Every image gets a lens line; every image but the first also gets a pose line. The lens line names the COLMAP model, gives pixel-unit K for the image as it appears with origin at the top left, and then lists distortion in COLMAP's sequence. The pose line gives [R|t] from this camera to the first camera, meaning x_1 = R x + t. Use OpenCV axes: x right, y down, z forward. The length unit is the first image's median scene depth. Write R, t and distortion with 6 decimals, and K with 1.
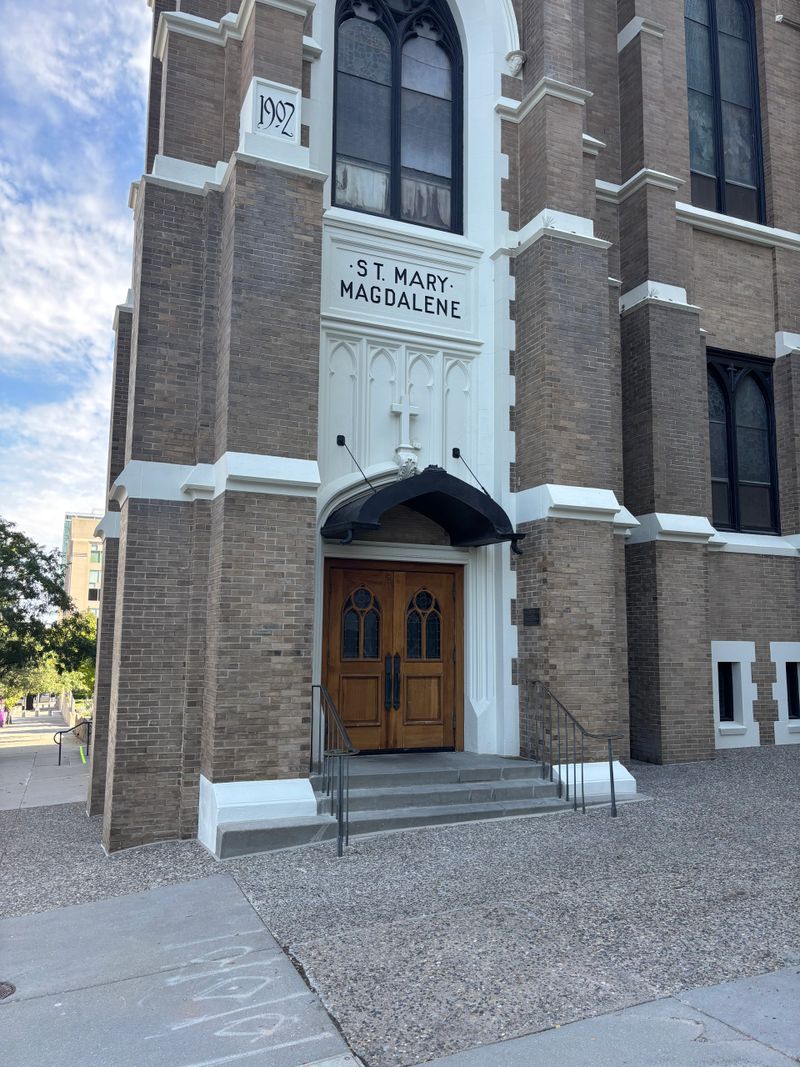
lens RADIAL K [[796.2, 0, 400.0], [0, 796.2, 533.5], [0, 0, 1]] dist [0.054370, -0.066920]
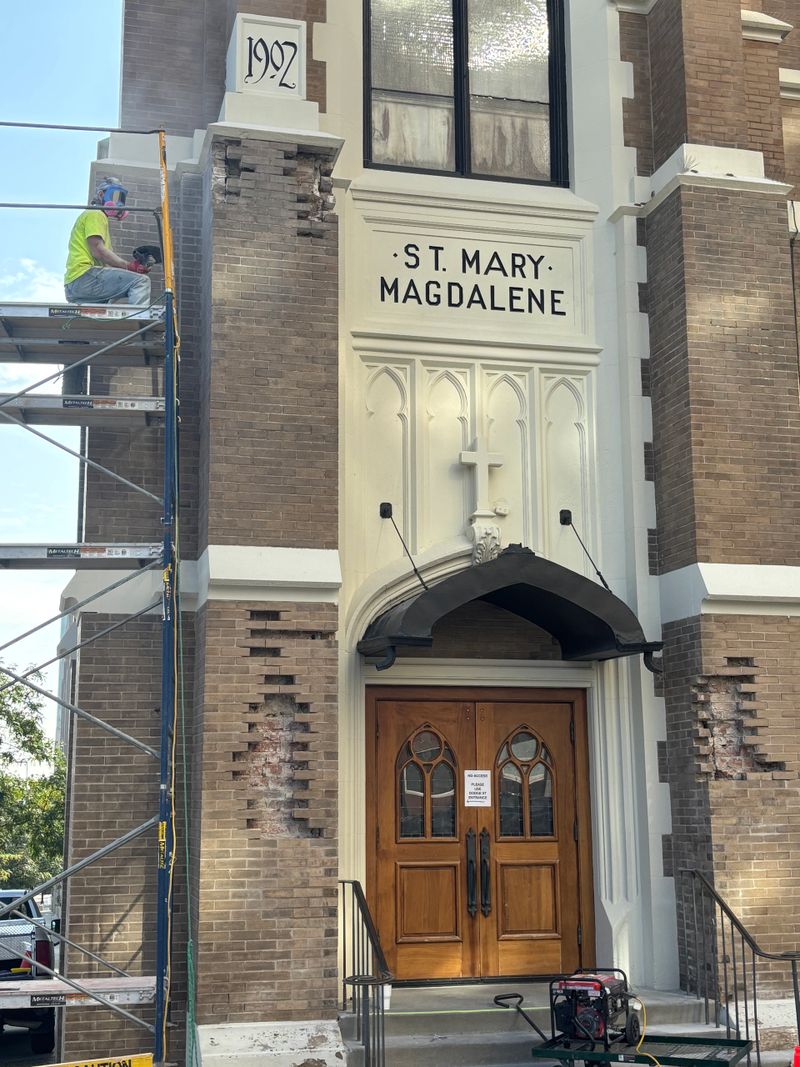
lens RADIAL K [[1354.1, 0, 400.0], [0, 1354.1, 533.5], [0, 0, 1]] dist [0.232483, -0.787561]
pose [[0.987646, -0.047732, -0.149257, 0.105903], [0.038882, 0.997339, -0.061661, -0.025272], [0.151803, 0.055096, 0.986874, -0.135991]]
